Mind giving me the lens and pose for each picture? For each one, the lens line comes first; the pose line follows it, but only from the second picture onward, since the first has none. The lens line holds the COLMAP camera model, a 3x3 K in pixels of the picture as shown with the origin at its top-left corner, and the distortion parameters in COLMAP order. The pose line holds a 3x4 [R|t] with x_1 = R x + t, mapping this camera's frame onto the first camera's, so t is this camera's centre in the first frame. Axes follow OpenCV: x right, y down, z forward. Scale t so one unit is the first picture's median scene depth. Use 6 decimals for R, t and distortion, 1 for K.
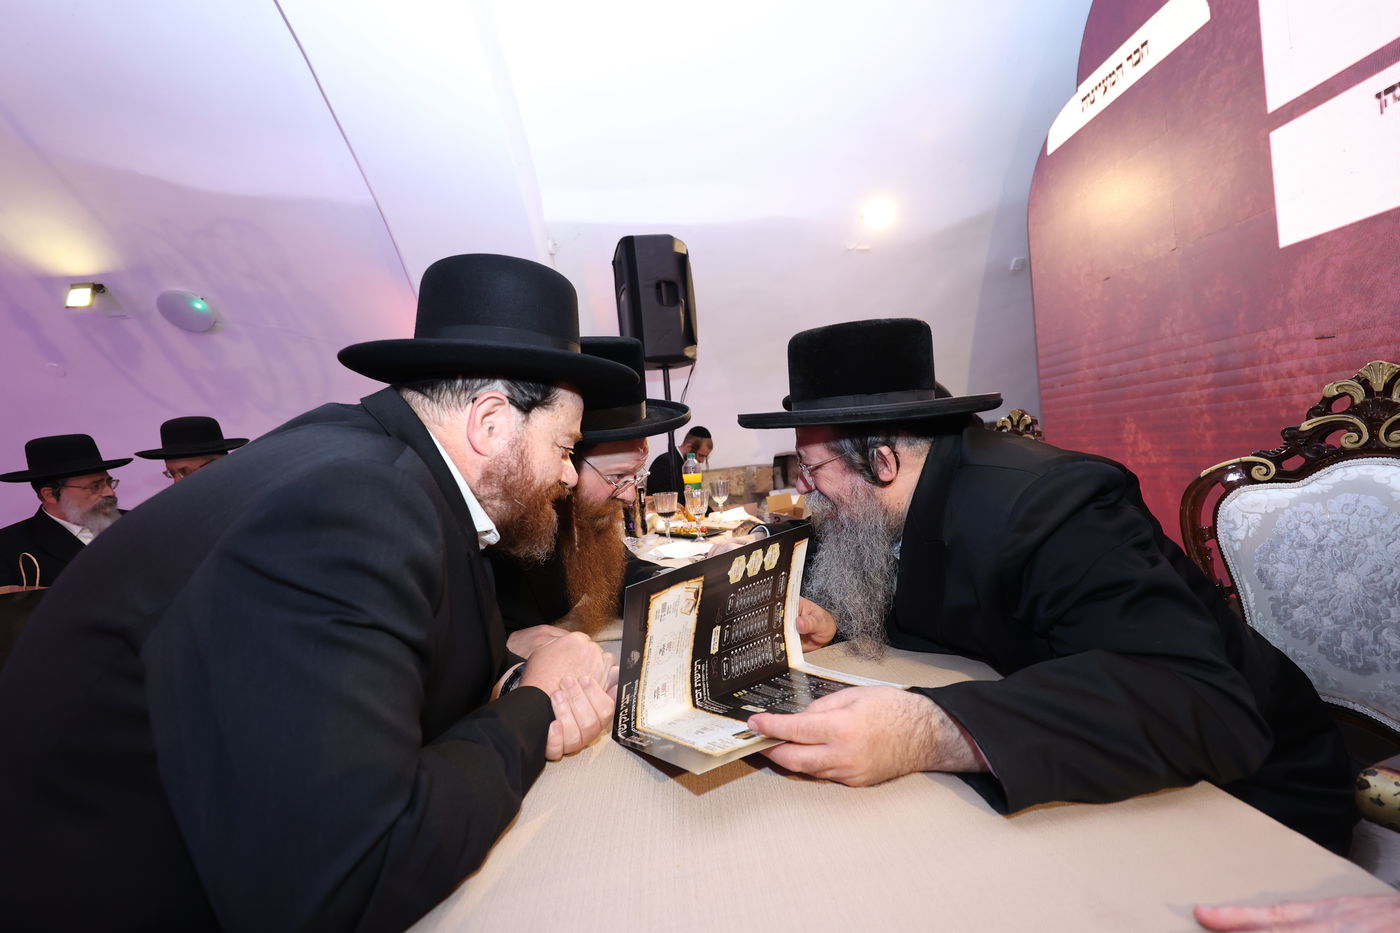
lens RADIAL K [[564.6, 0, 700.0], [0, 564.6, 466.5], [0, 0, 1]] dist [0.002353, -0.000311]
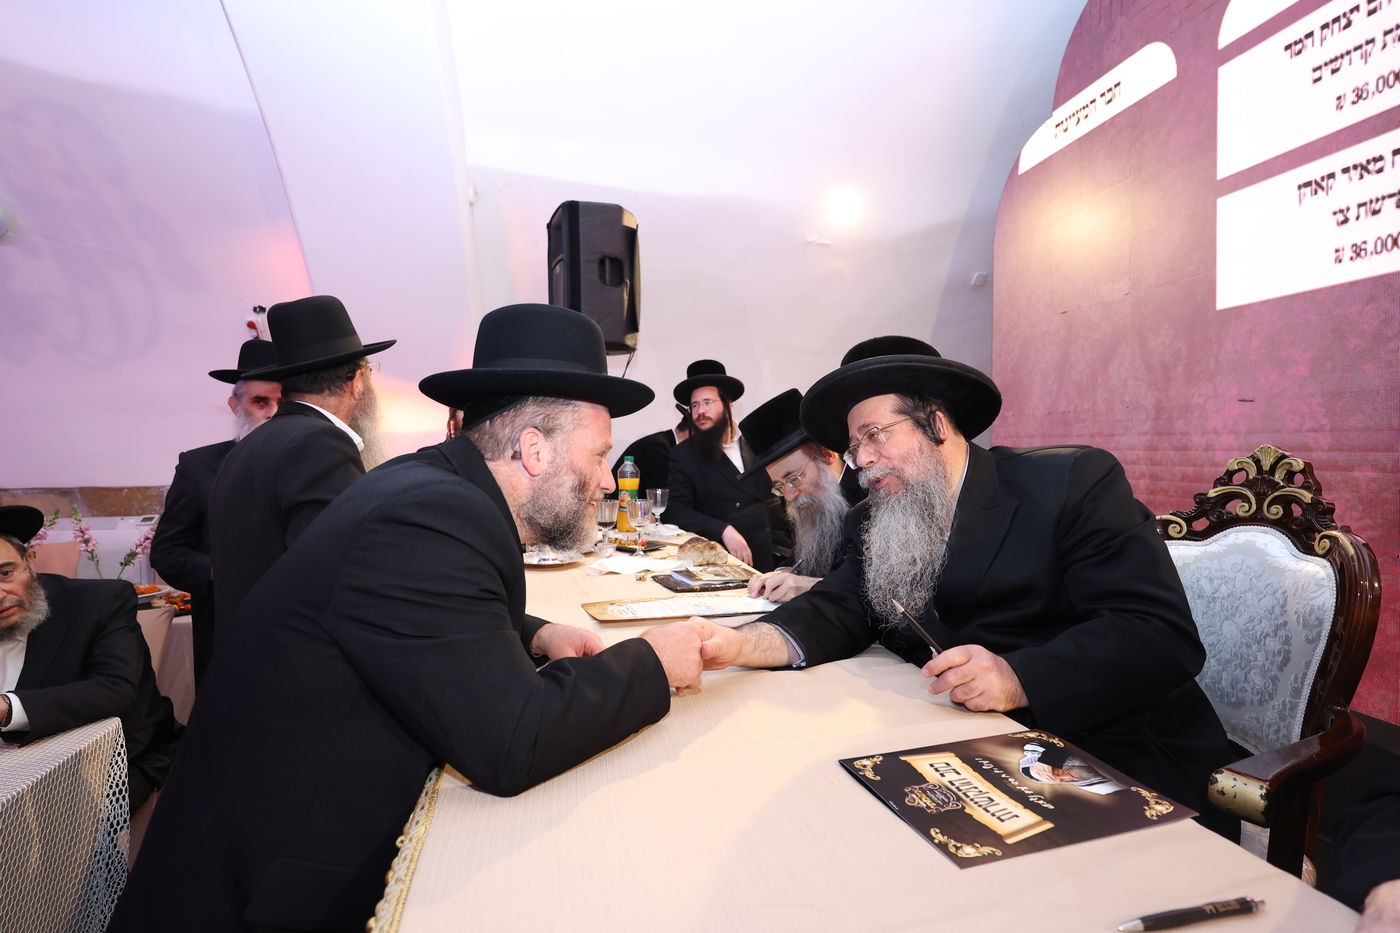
lens RADIAL K [[679.5, 0, 700.0], [0, 679.5, 466.5], [0, 0, 1]] dist [0.002507, -0.000105]
pose [[0.985270, 0.080331, 0.150963, -0.071358], [-0.081052, 0.996709, -0.001383, -0.016461], [-0.150577, -0.010873, 0.988538, -0.088600]]
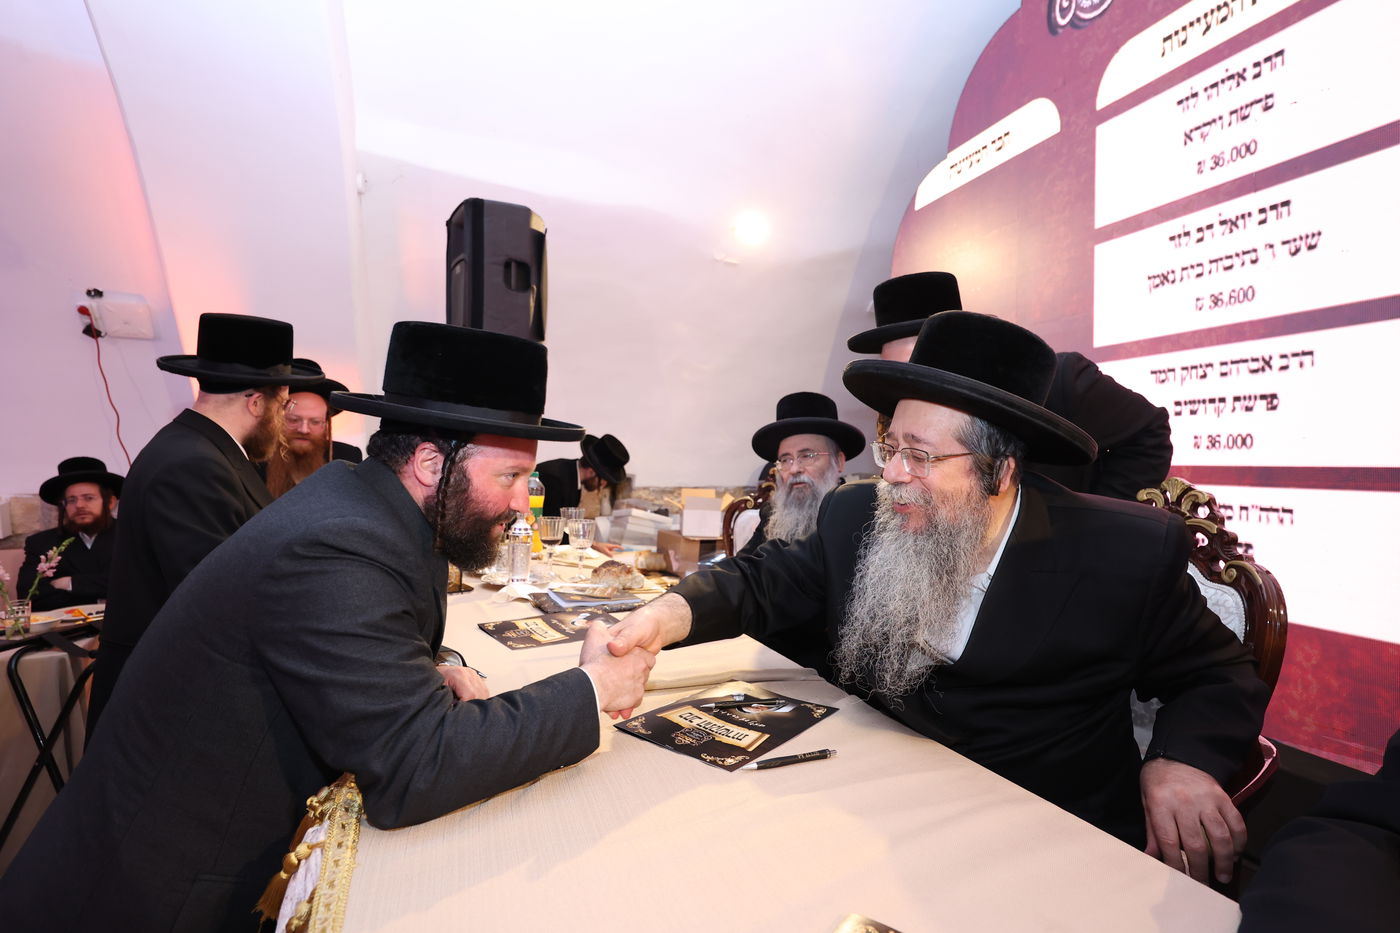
lens RADIAL K [[675.9, 0, 700.0], [0, 675.9, 466.5], [0, 0, 1]] dist [0.002288, 0.000035]
pose [[0.946453, 0.102687, 0.306076, -0.098730], [-0.096432, 0.994705, -0.035532, -0.021162], [-0.308104, 0.004114, 0.951344, -0.039373]]
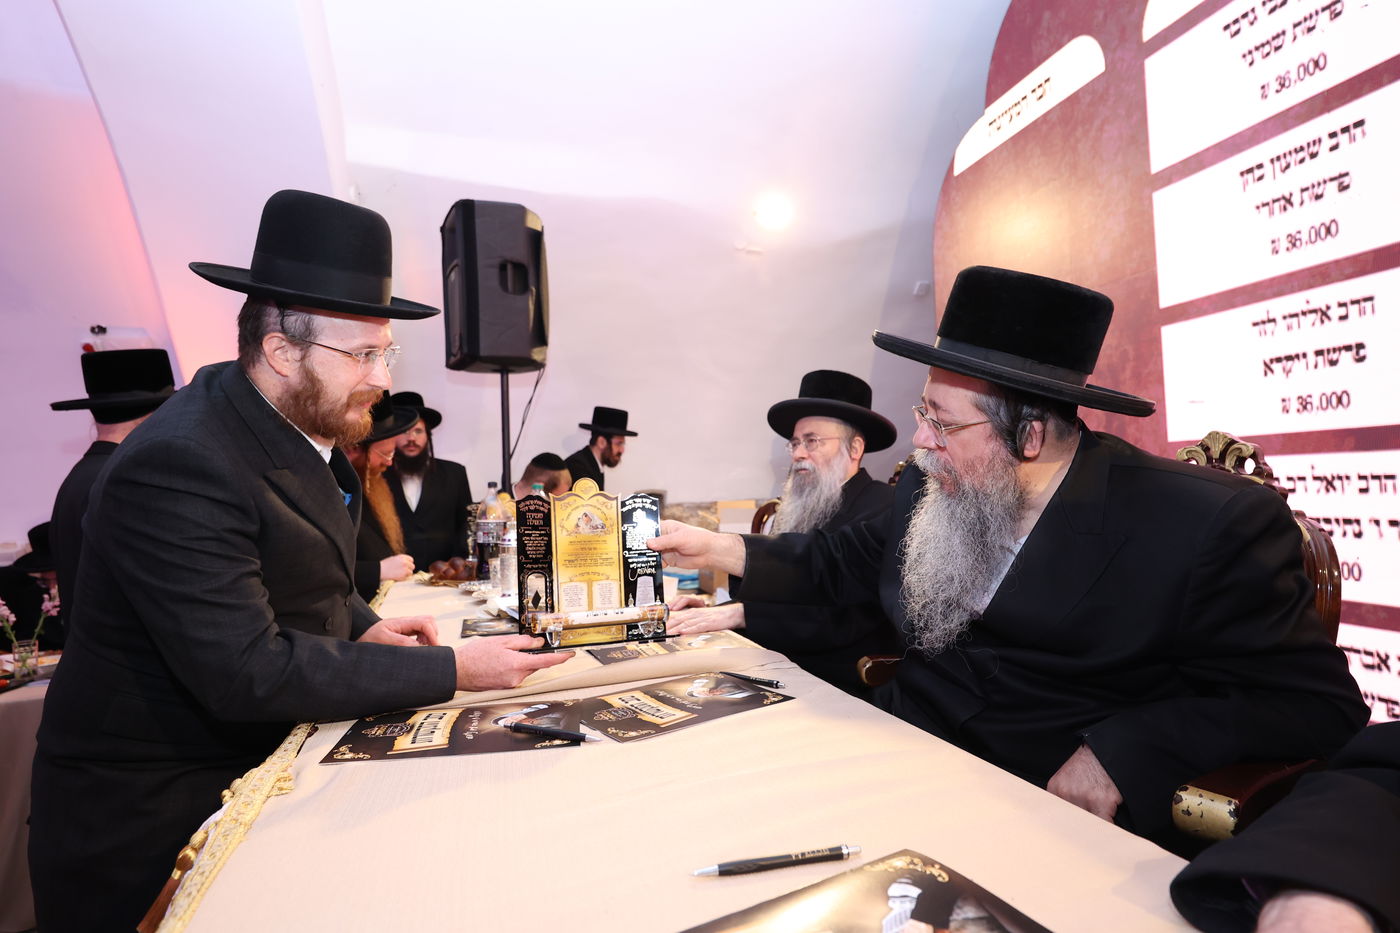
lens RADIAL K [[748.4, 0, 700.0], [0, 748.4, 466.5], [0, 0, 1]] dist [0.001096, 0.000656]
pose [[0.972074, 0.058476, 0.227271, -0.034636], [-0.045791, 0.997105, -0.060697, 0.005913], [-0.230163, 0.048595, 0.971938, -0.064788]]
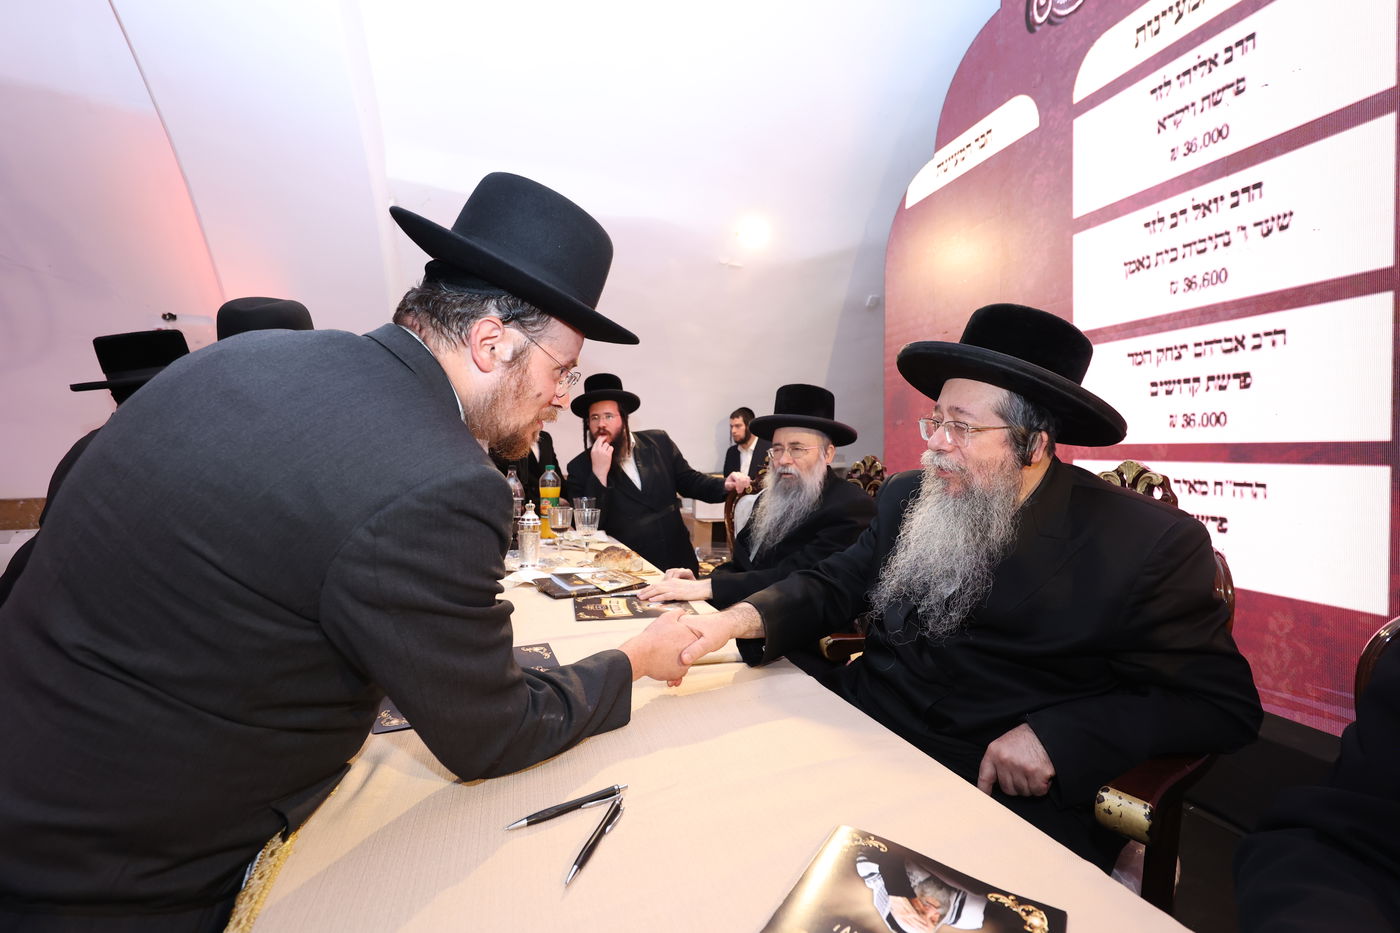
lens RADIAL K [[611.5, 0, 700.0], [0, 611.5, 466.5], [0, 0, 1]] dist [0.003137, 0.000190]
pose [[0.962571, 0.071023, 0.261557, -0.042833], [-0.071456, 0.997413, -0.007867, -0.034273], [-0.261439, -0.011117, 0.965156, -0.035678]]
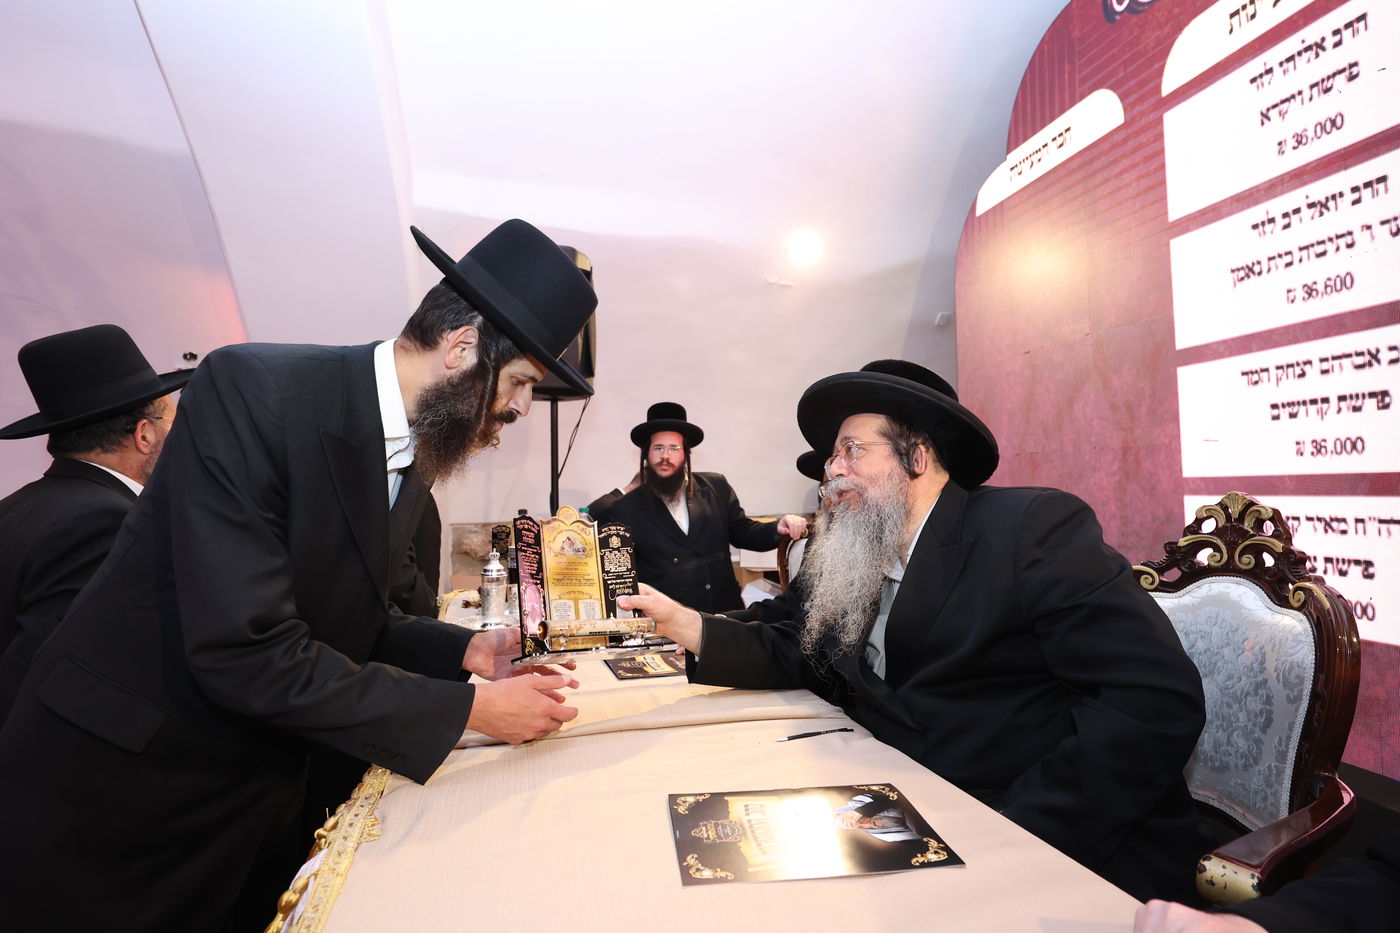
lens RADIAL K [[700.3, 0, 700.0], [0, 700.3, 466.5], [0, 0, 1]] dist [0.003984, -0.001140]
pose [[0.979205, 0.073756, 0.188991, -0.051099], [-0.062308, 0.995884, -0.065824, -0.029179], [-0.193068, 0.052679, 0.979770, -0.070526]]
